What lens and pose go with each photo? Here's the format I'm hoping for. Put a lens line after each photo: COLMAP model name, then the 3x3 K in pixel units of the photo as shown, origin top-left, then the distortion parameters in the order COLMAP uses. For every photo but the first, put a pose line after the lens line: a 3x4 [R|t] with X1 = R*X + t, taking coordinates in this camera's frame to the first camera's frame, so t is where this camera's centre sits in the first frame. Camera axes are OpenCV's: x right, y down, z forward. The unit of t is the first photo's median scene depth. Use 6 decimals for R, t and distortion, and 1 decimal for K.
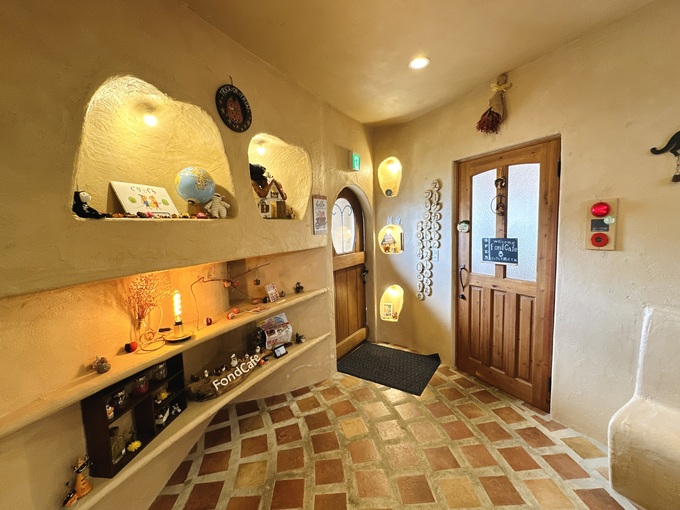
lens RADIAL K [[276.1, 0, 340.0], [0, 276.1, 255.0], [0, 0, 1]] dist [0.000176, 0.000018]
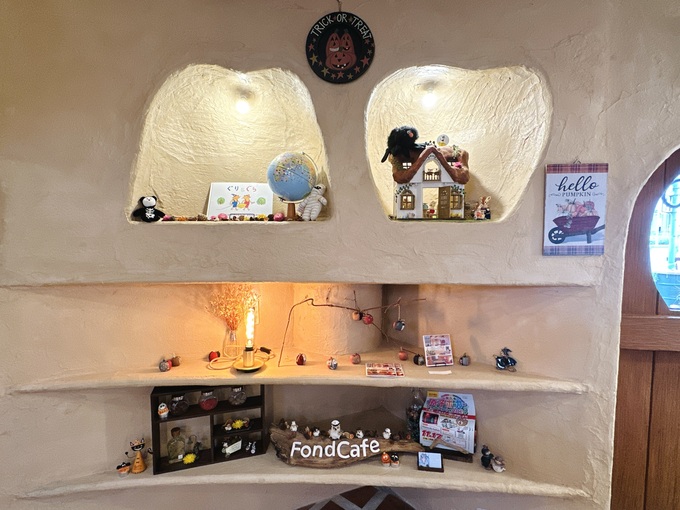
lens RADIAL K [[337.8, 0, 340.0], [0, 337.8, 255.0], [0, 0, 1]] dist [-0.001186, 0.000606]
pose [[0.447039, 0.098167, -0.889111, 0.316969], [-0.109152, 0.992519, 0.054704, -0.089381], [0.887830, 0.072594, 0.454410, 0.609386]]
